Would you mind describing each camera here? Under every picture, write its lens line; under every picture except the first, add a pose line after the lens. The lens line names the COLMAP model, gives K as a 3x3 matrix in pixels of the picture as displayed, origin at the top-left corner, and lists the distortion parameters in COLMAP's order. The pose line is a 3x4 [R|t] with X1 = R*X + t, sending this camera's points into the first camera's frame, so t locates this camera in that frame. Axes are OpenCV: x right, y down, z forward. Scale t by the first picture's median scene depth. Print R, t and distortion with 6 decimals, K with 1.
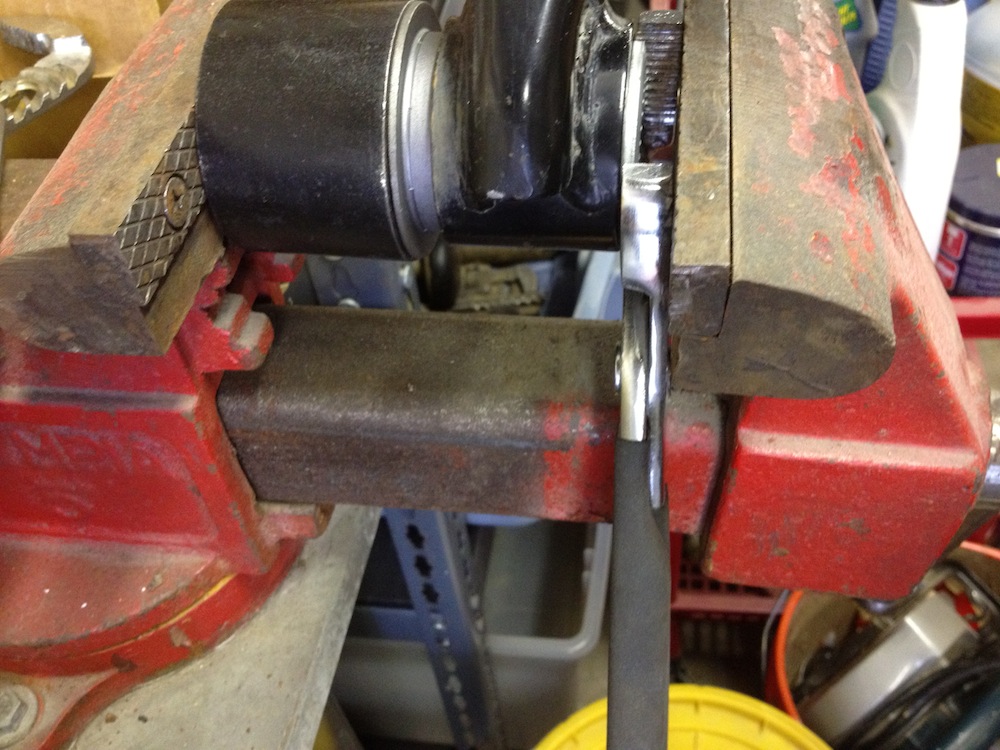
lens RADIAL K [[1043.1, 0, 500.0], [0, 1043.1, 375.0], [0, 0, 1]] dist [0.157624, -0.023000]
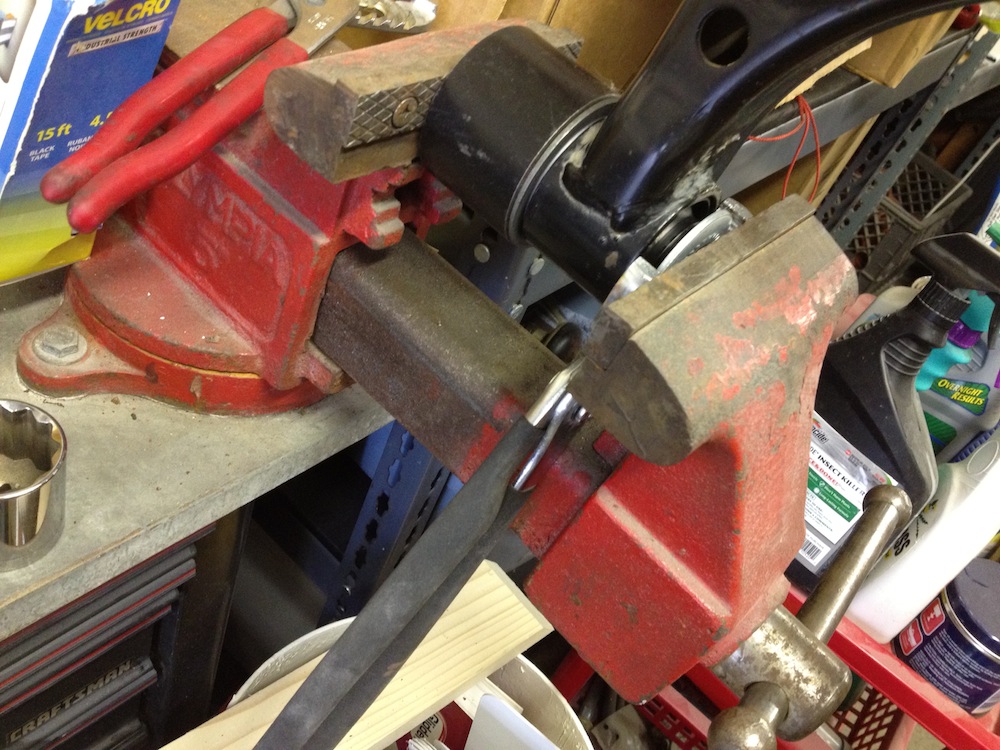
lens RADIAL K [[1009.8, 0, 500.0], [0, 1009.8, 375.0], [0, 0, 1]] dist [0.392463, 0.003115]
pose [[0.765600, 0.630492, -0.127812, 0.148520], [-0.641410, 0.763399, -0.076255, 0.098442], [0.049494, 0.140361, 0.988863, -0.268922]]
